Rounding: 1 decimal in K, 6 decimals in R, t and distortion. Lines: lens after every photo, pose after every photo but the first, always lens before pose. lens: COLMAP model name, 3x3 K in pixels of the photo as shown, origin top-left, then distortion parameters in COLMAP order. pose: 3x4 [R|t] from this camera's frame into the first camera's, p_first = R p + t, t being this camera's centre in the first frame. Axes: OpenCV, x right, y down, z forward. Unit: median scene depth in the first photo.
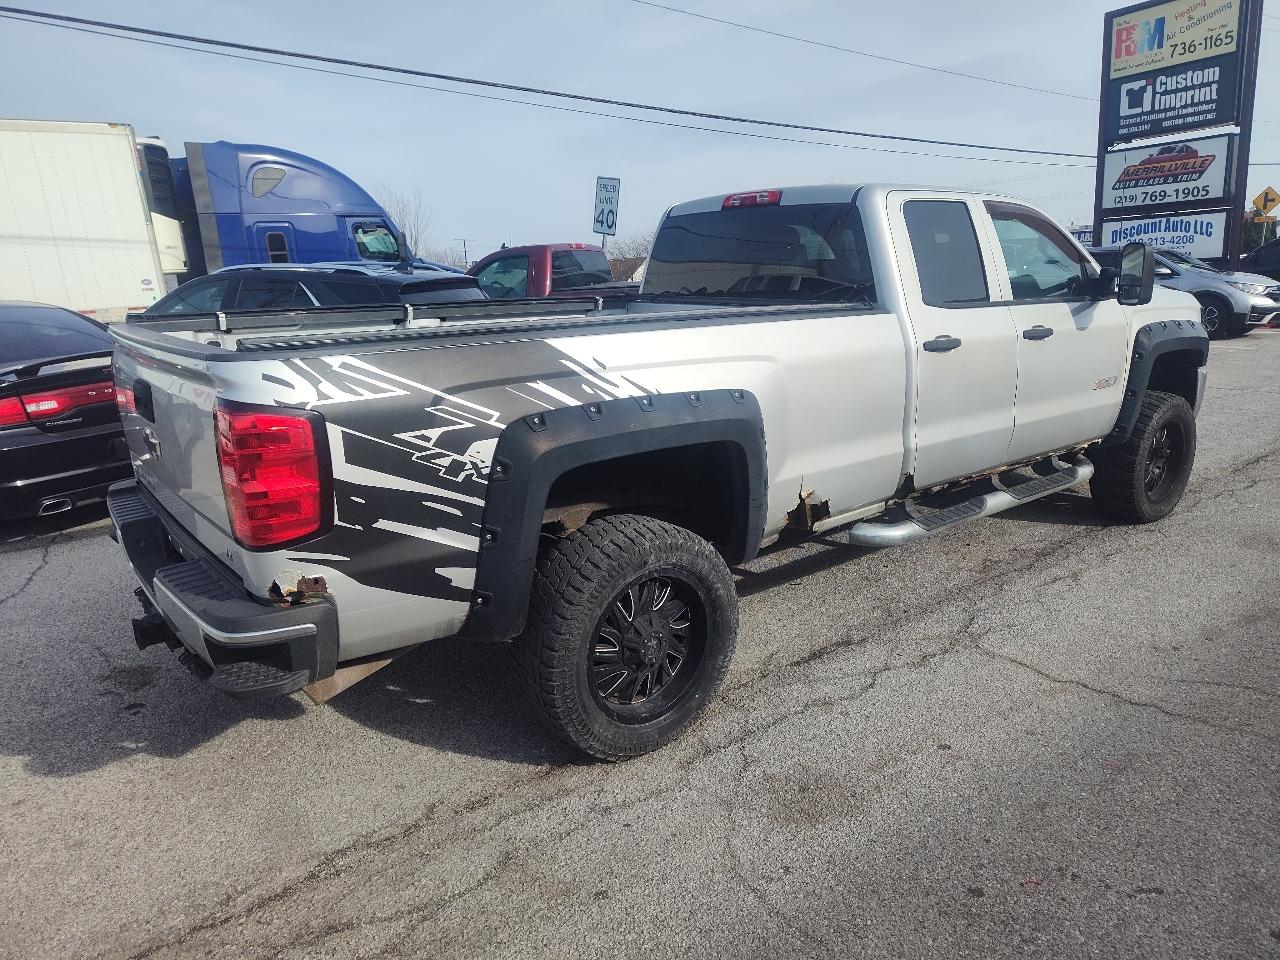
lens RADIAL K [[874.0, 0, 654.1], [0, 874.0, 471.5], [0, 0, 1]] dist [0.046297, -0.050636]
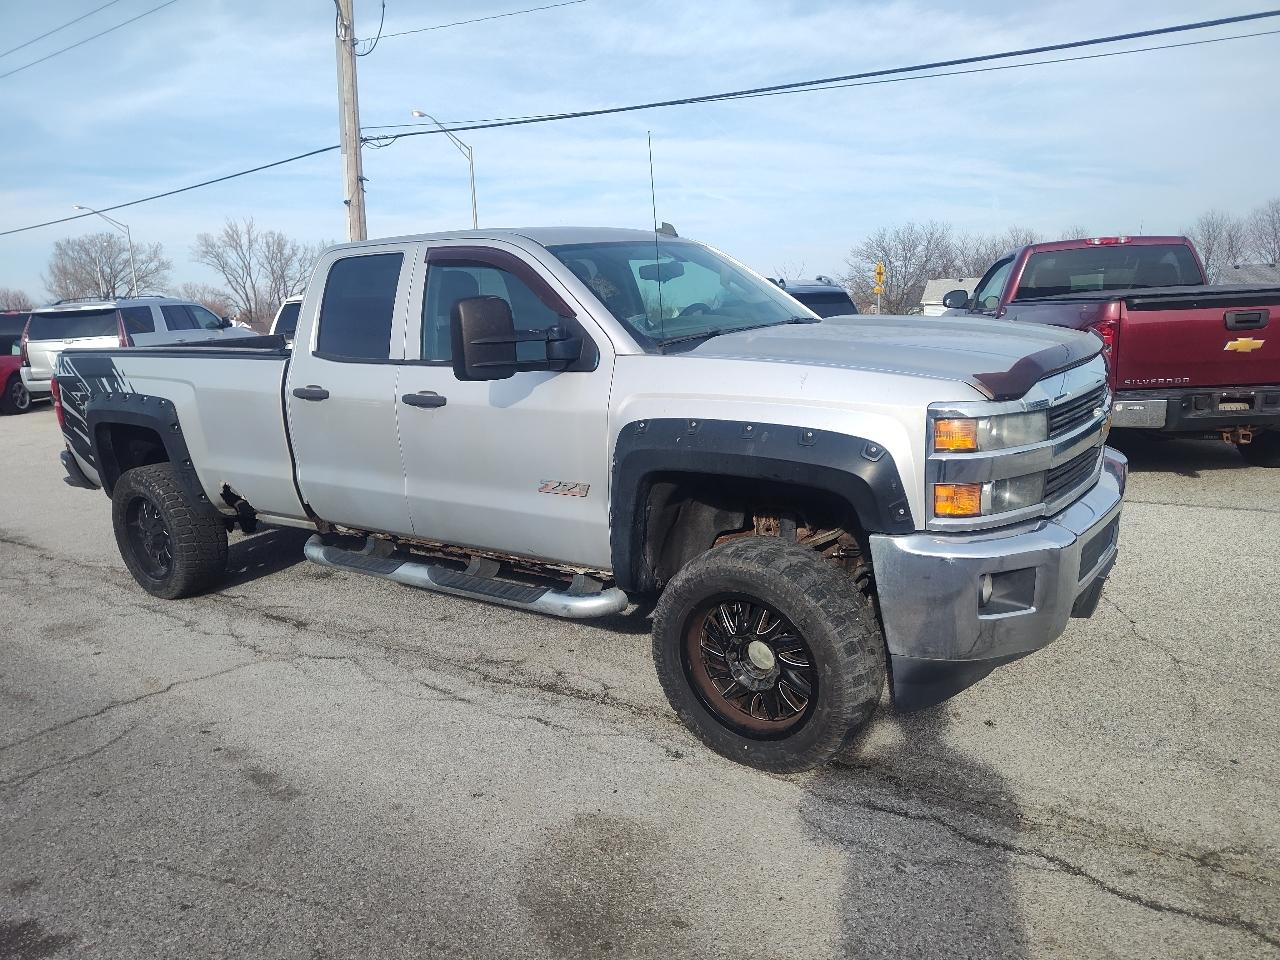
lens RADIAL K [[874.0, 0, 644.2], [0, 874.0, 483.3], [0, 0, 1]] dist [0.046297, -0.050636]
pose [[0.290342, 0.216398, -0.932134, 1.936454], [-0.177376, 0.969385, 0.169796, -0.384494], [0.940340, 0.116039, 0.319837, 1.370701]]
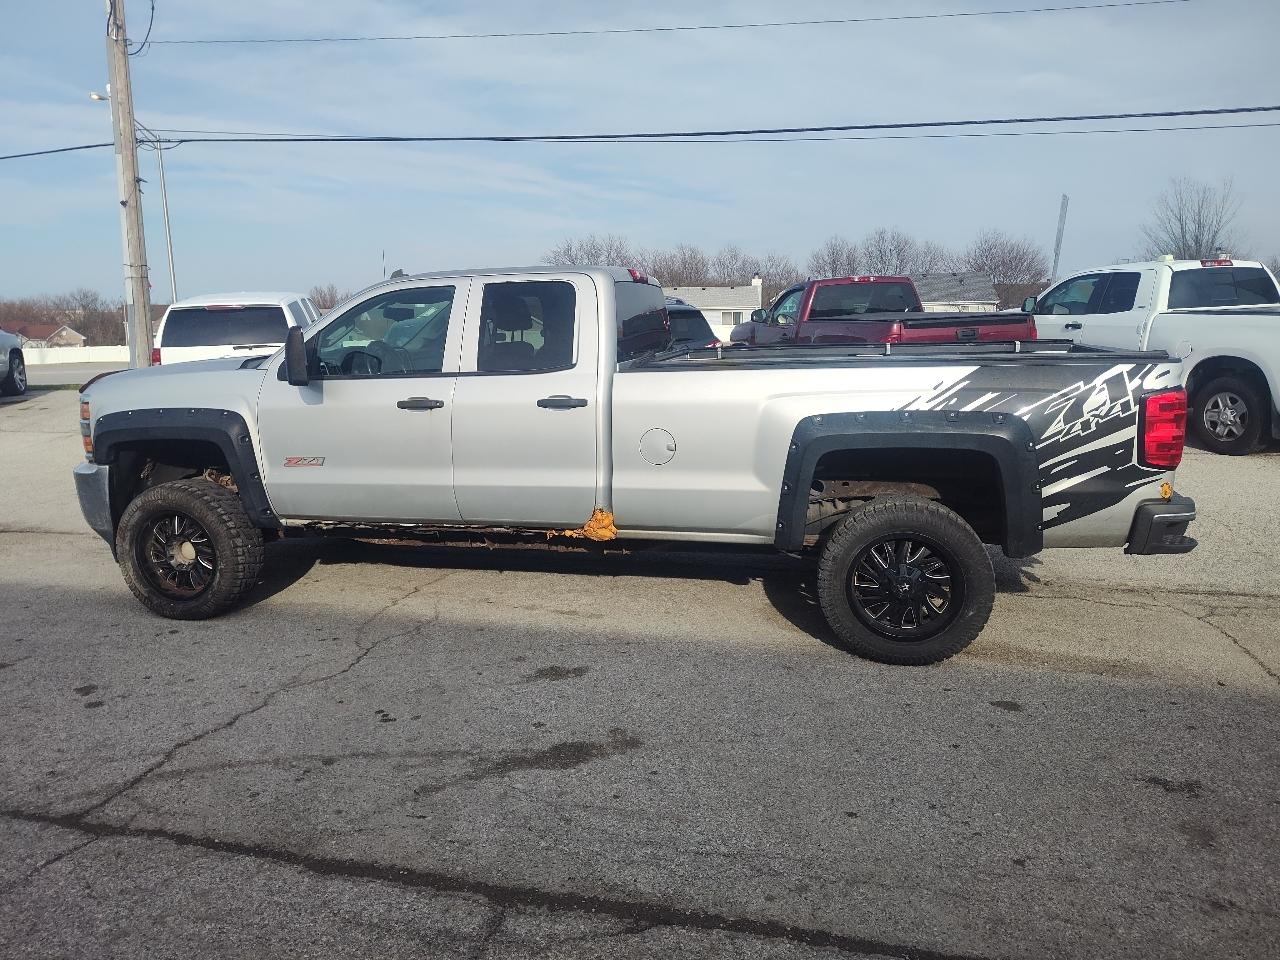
lens RADIAL K [[874.0, 0, 632.1], [0, 874.0, 469.1], [0, 0, 1]] dist [0.046297, -0.050636]
pose [[0.597138, 0.177986, -0.782143, 2.284074], [-0.172370, 0.980765, 0.091586, -0.242855], [0.783399, 0.080129, 0.616332, 0.317968]]
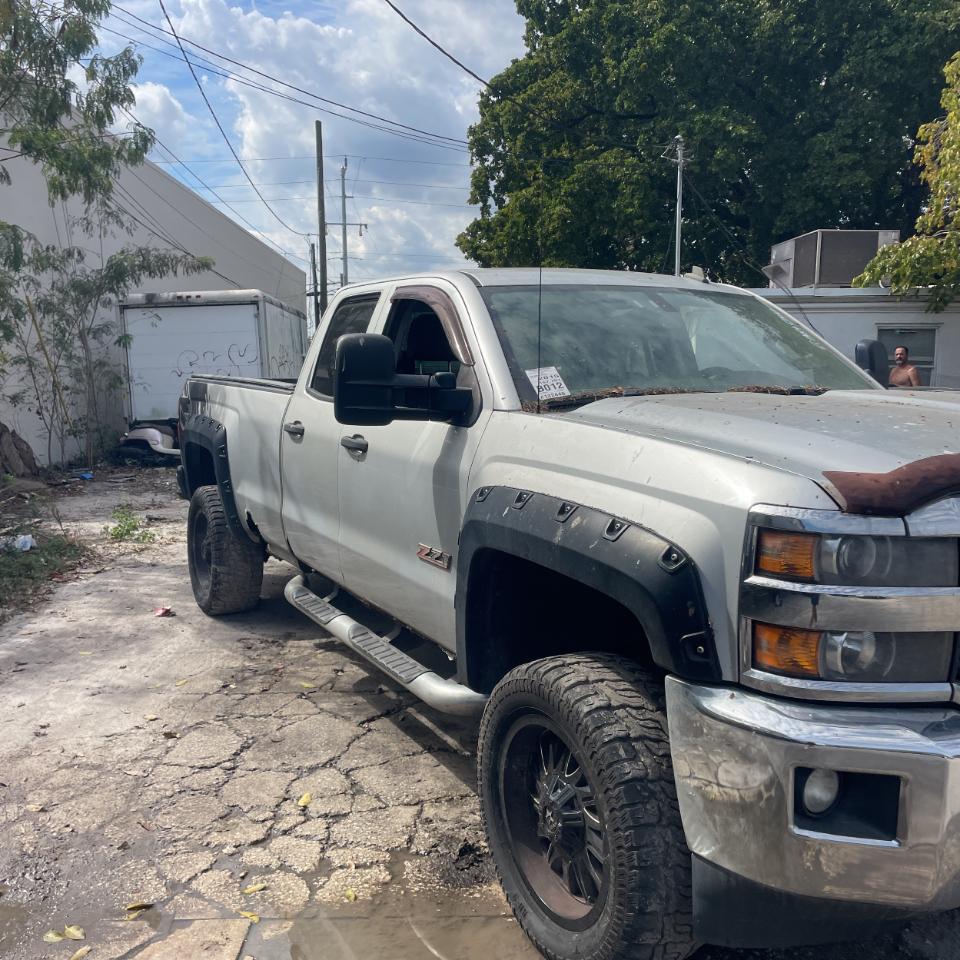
lens RADIAL K [[969.1, 0, 475.0], [0, 969.1, 480.9], [0, 0, 1]] dist [0.047458, 0.000000]
pose [[-0.185229, 0.140933, -0.972537, 1.886939], [-0.234795, 0.954652, 0.183060, -0.459400], [0.954233, 0.262255, -0.143739, 1.818548]]
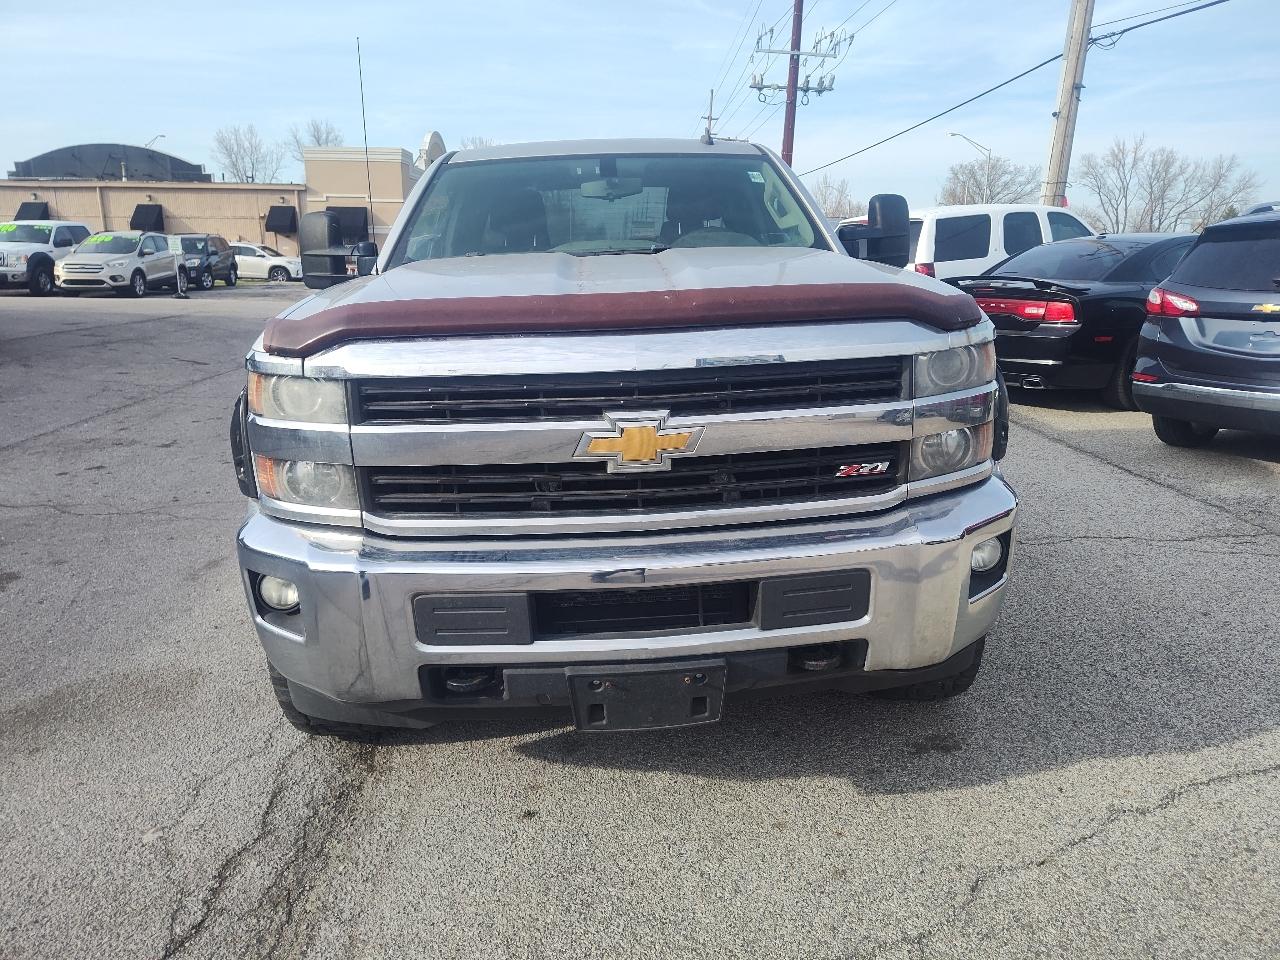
lens RADIAL K [[874.0, 0, 648.8], [0, 874.0, 461.4], [0, 0, 1]] dist [0.046297, -0.050636]
pose [[-0.574703, 0.231842, -0.784835, 1.585361], [-0.152810, 0.911762, 0.381234, -0.604230], [0.803969, 0.339027, -0.488564, 2.559438]]
